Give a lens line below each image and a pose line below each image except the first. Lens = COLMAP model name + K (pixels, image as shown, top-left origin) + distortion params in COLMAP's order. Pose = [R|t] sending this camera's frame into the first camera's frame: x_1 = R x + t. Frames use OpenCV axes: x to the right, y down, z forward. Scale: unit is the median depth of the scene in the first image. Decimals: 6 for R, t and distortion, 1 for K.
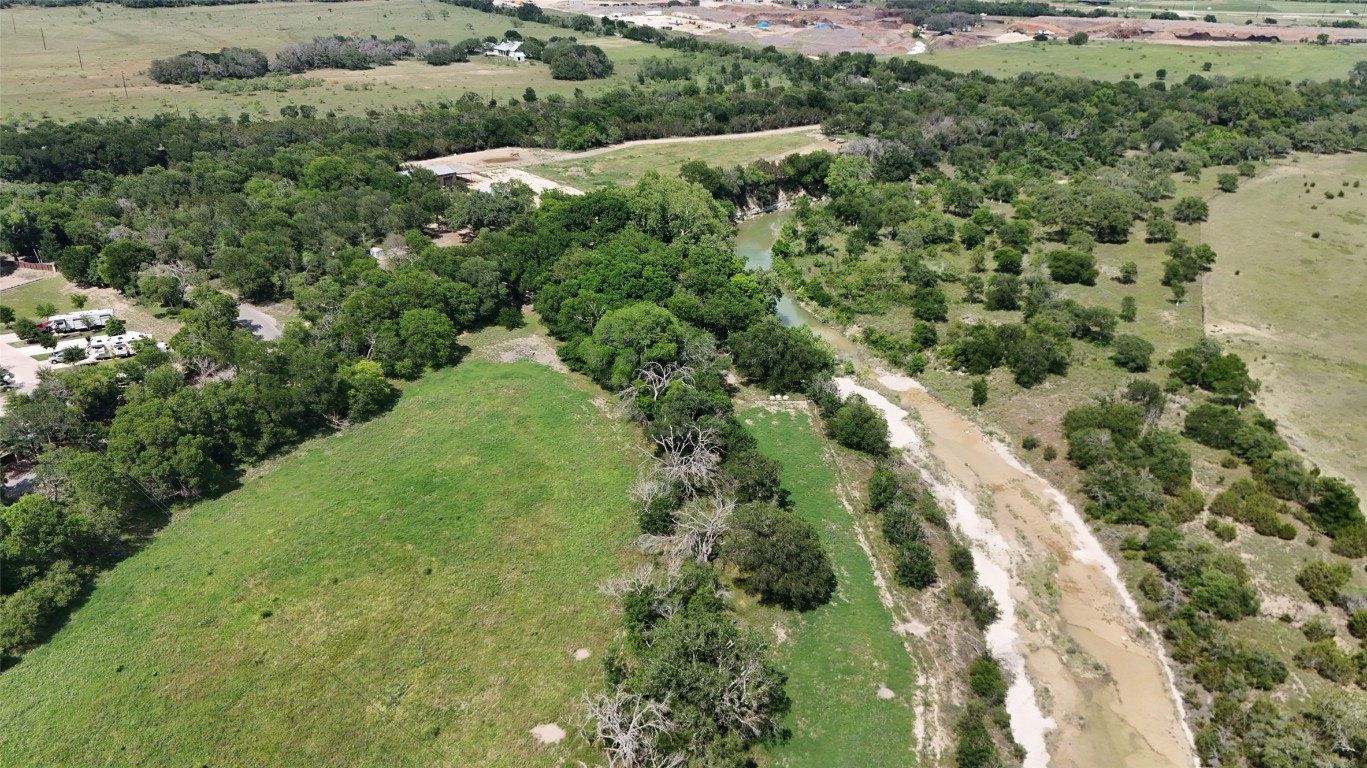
lens RADIAL K [[1008.7, 0, 685.2], [0, 1008.7, 381.3], [0, 0, 1]] dist [0.045006, -0.037026]
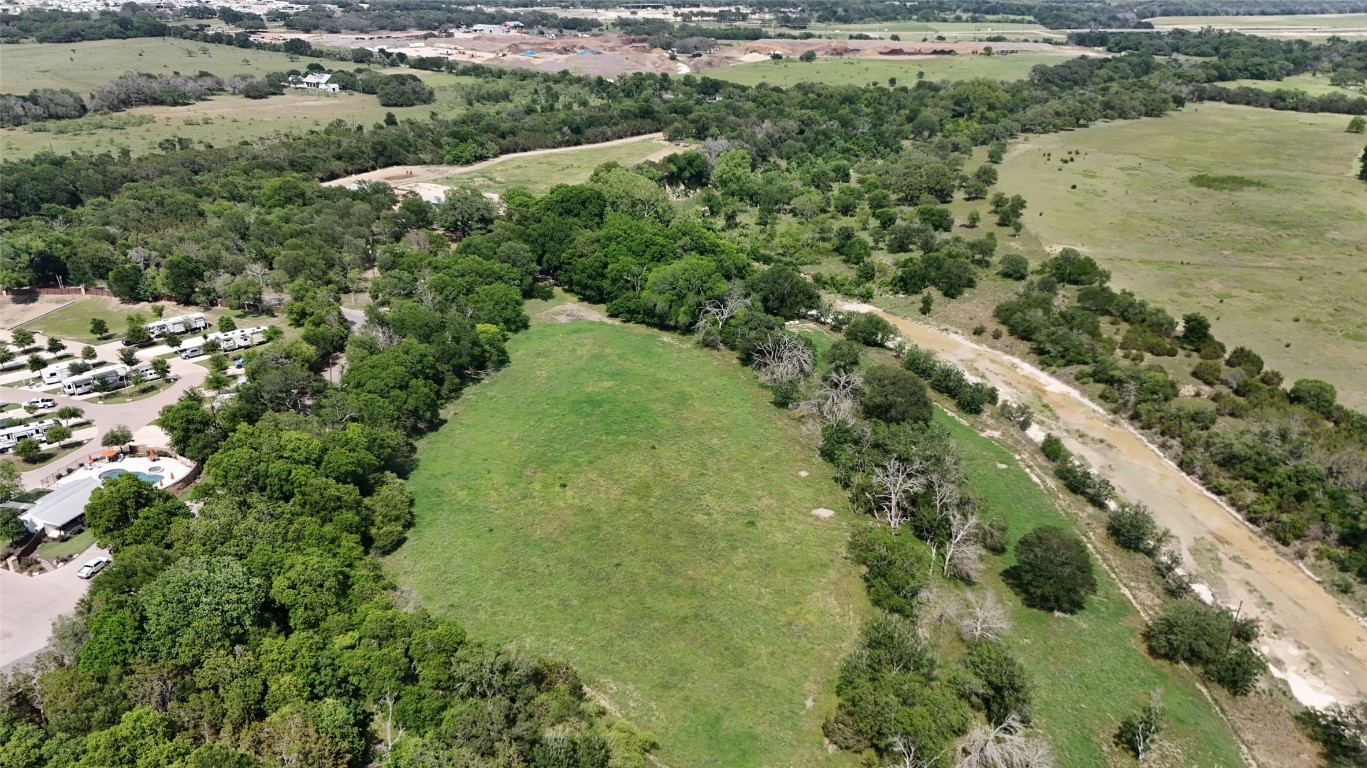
lens RADIAL K [[1008.7, 0, 679.3], [0, 1008.7, 385.9], [0, 0, 1]] dist [0.045006, -0.037026]
pose [[0.953801, -0.122428, 0.274362, -0.213451], [0.129166, 0.991601, -0.006560, 0.045064], [-0.271255, 0.041695, 0.961604, -0.103559]]
